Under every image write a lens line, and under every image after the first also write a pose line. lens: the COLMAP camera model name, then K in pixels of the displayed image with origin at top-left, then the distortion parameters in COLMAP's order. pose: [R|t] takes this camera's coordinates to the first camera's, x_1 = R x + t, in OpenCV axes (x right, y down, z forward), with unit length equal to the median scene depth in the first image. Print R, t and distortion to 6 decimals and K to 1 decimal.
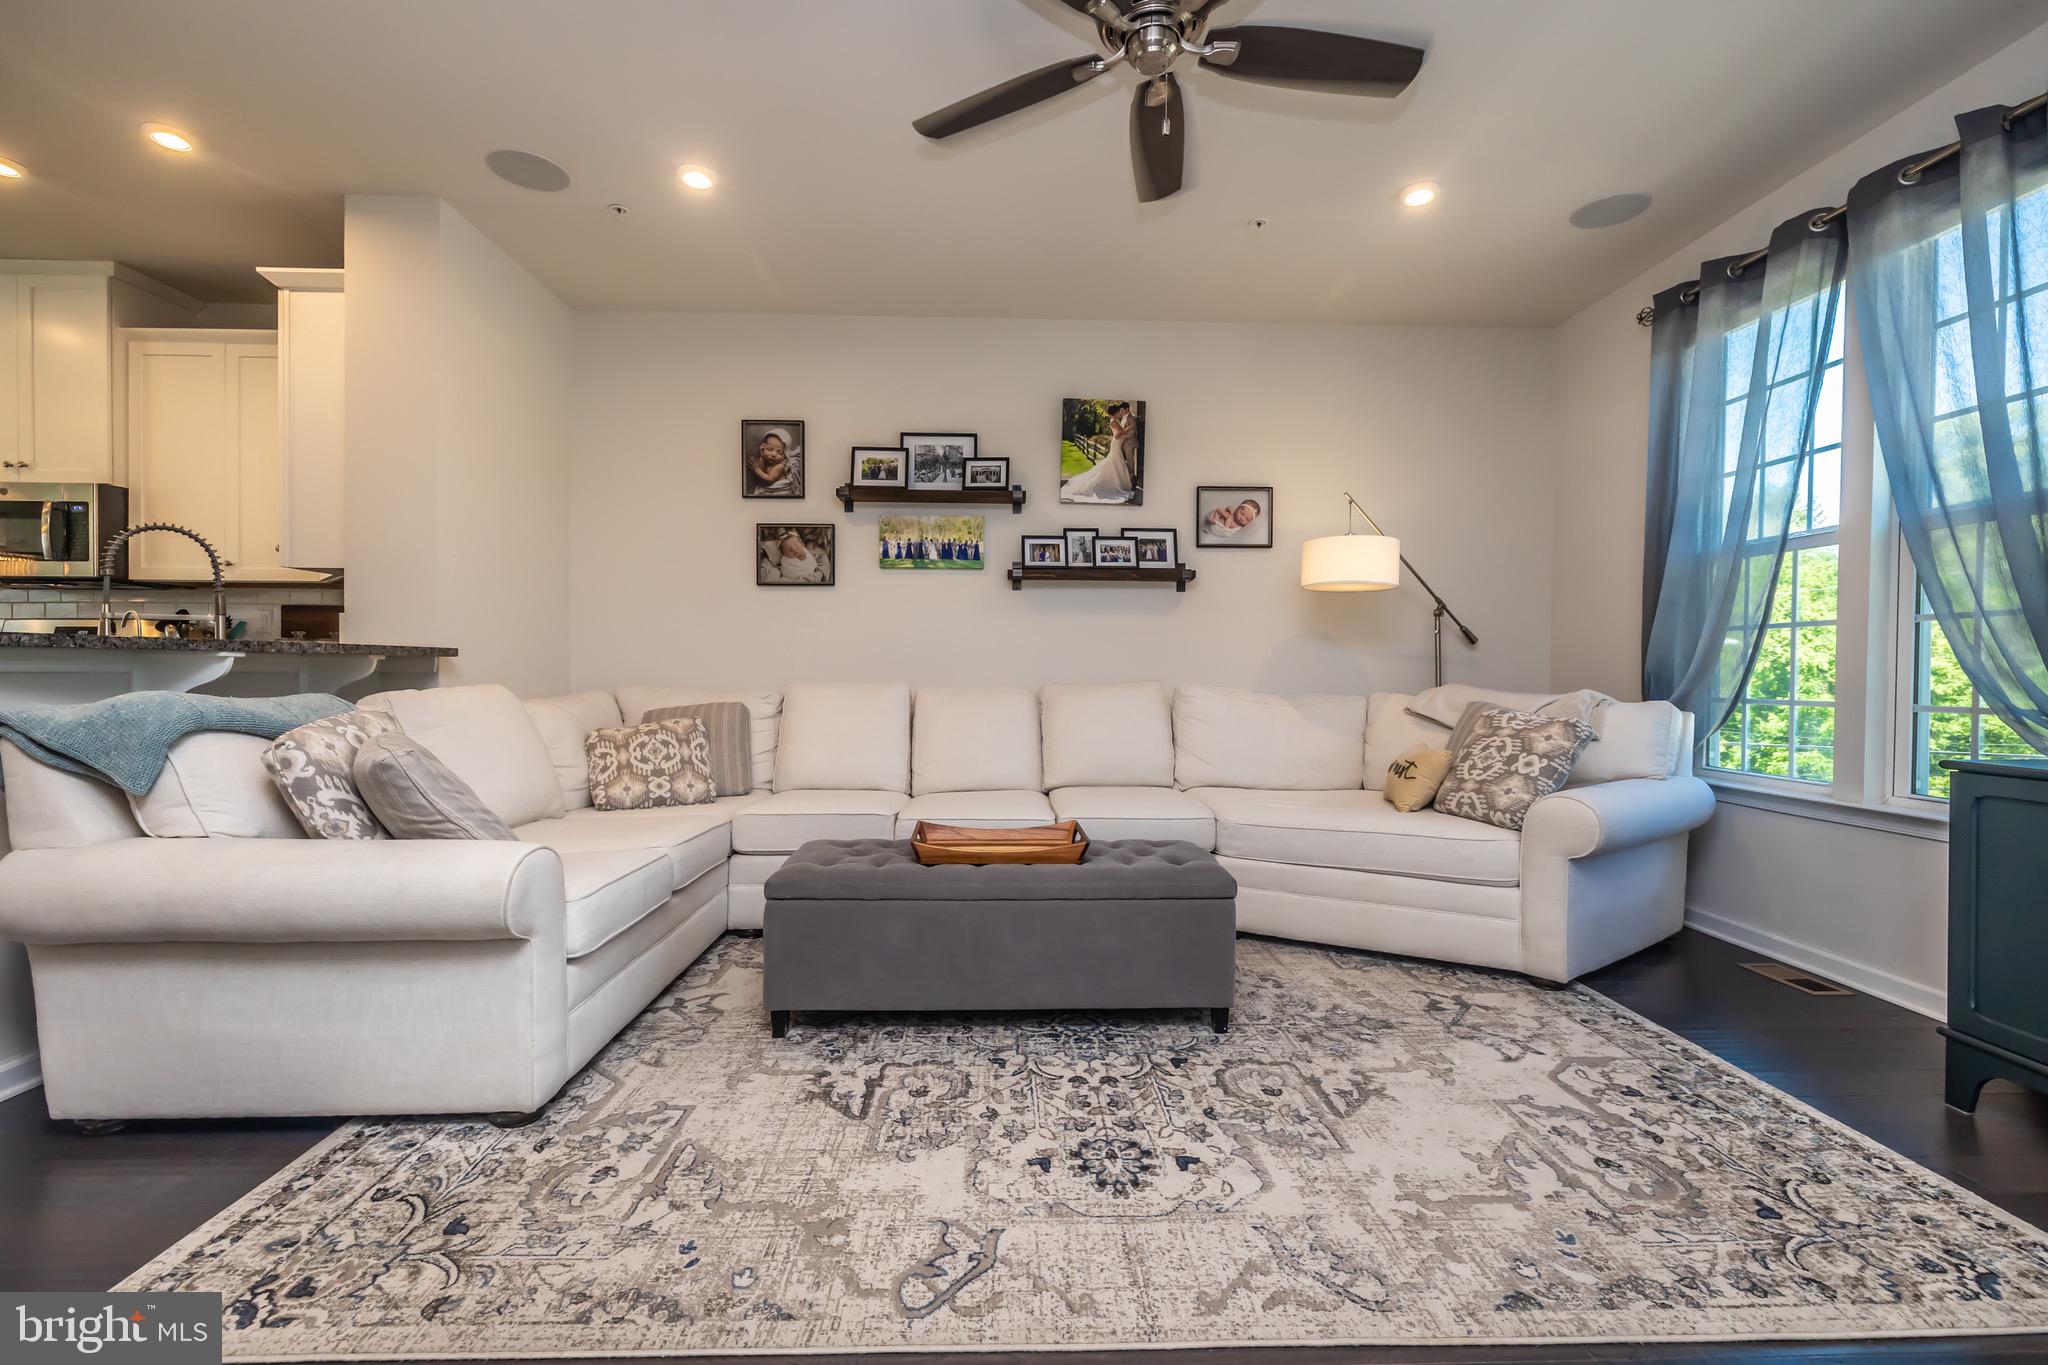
lens RADIAL K [[876.3, 0, 1034.3], [0, 876.3, 664.9], [0, 0, 1]] dist [0.000040, 0.000197]
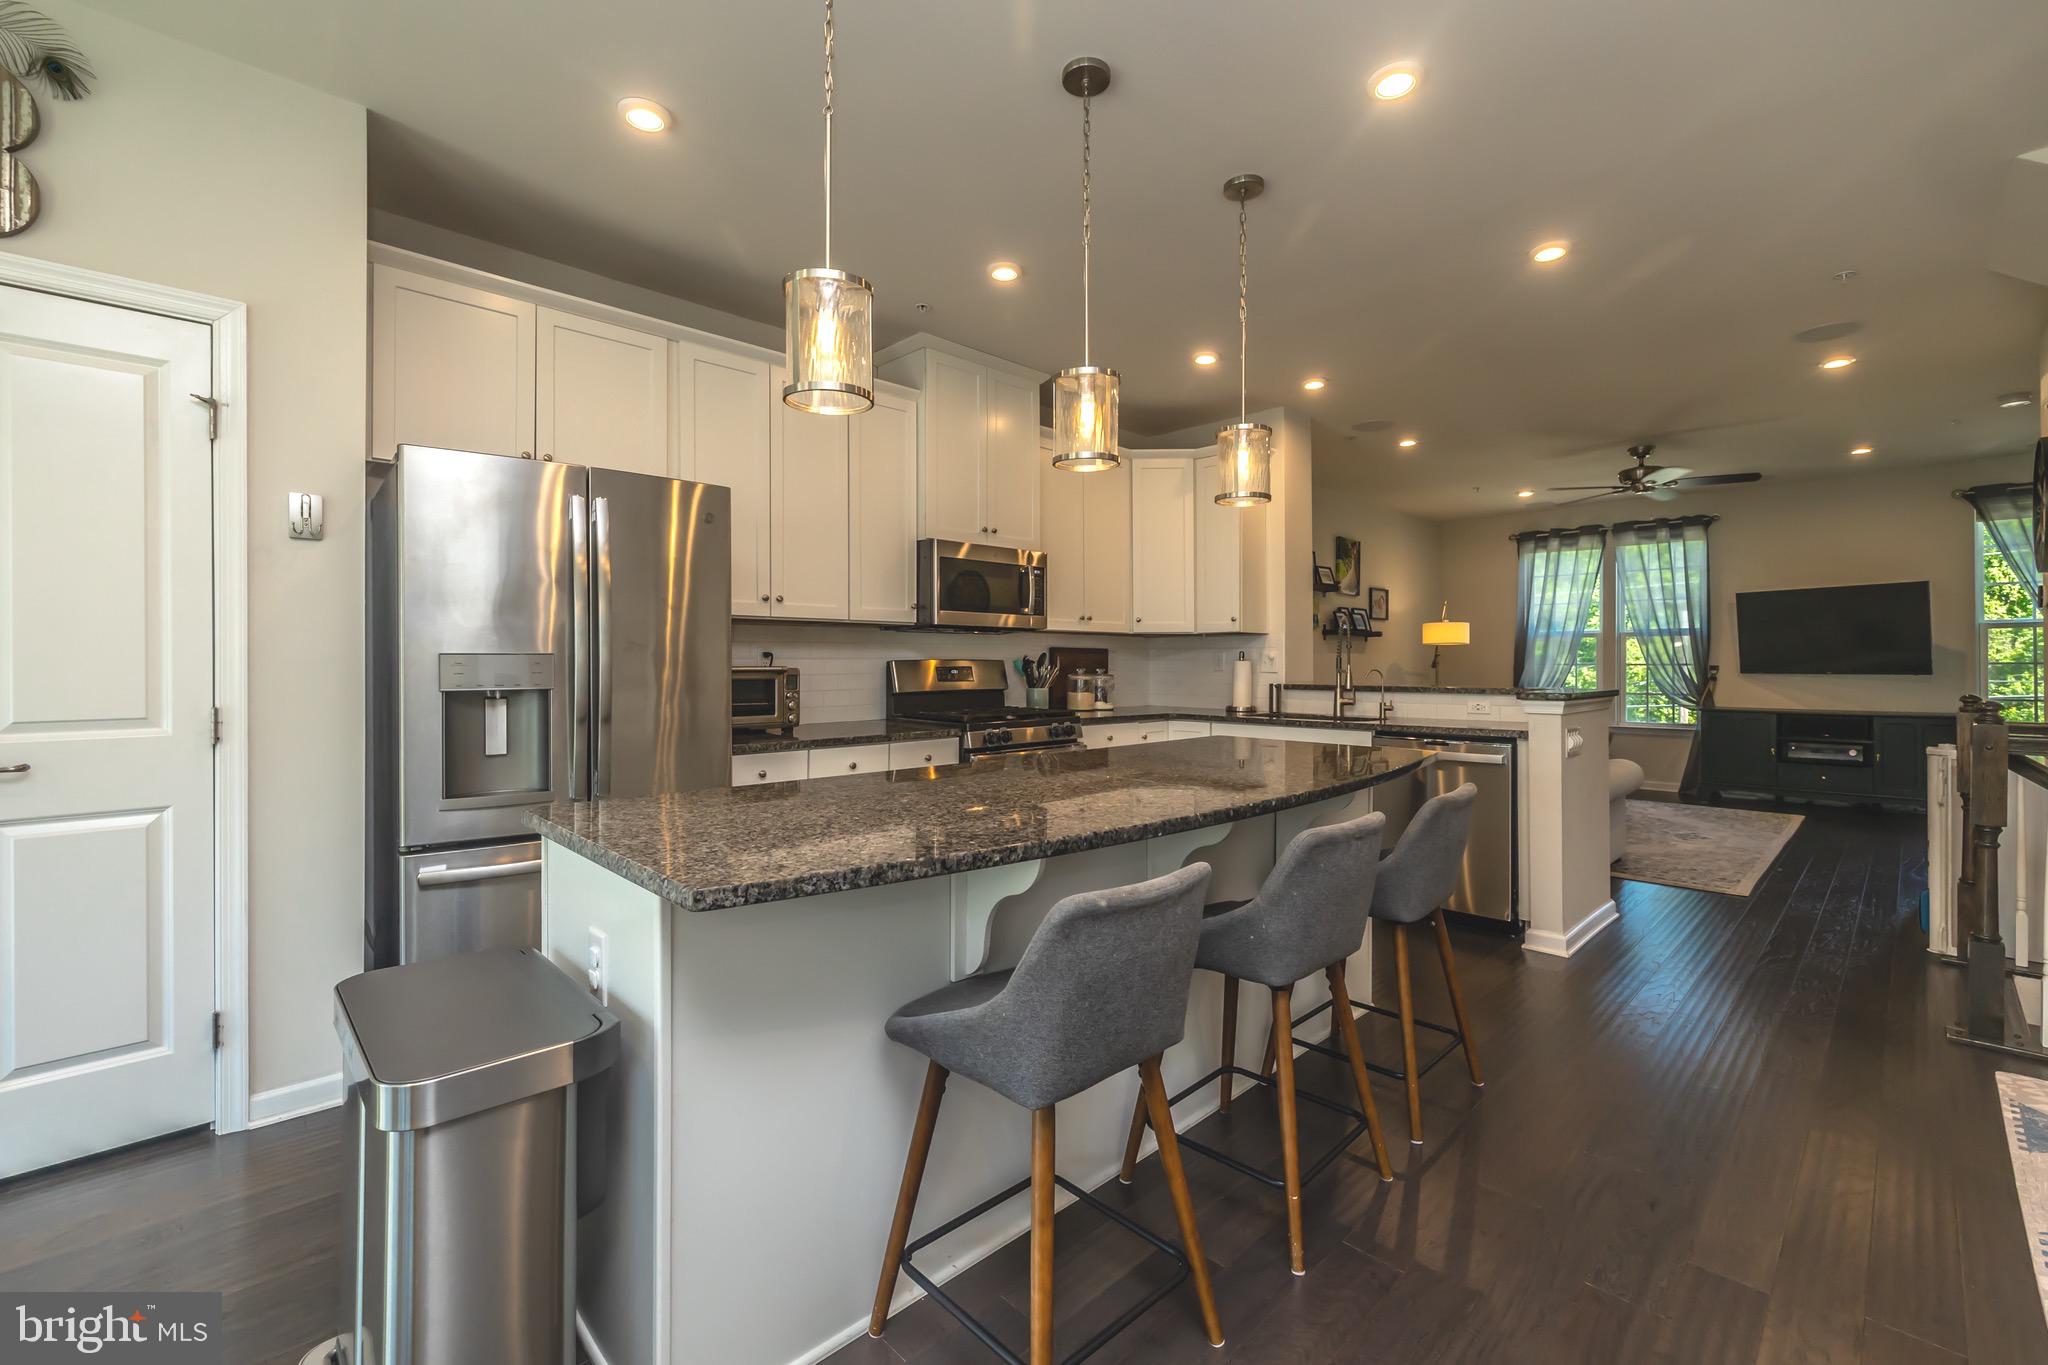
lens RADIAL K [[876.3, 0, 1034.3], [0, 876.3, 664.9], [0, 0, 1]] dist [0.000040, 0.000197]
pose [[0.738065, -0.007459, 0.674689, -1.829862], [0.017983, 0.999801, -0.008618, -0.040547], [-0.674490, 0.018493, 0.738052, 0.119832]]
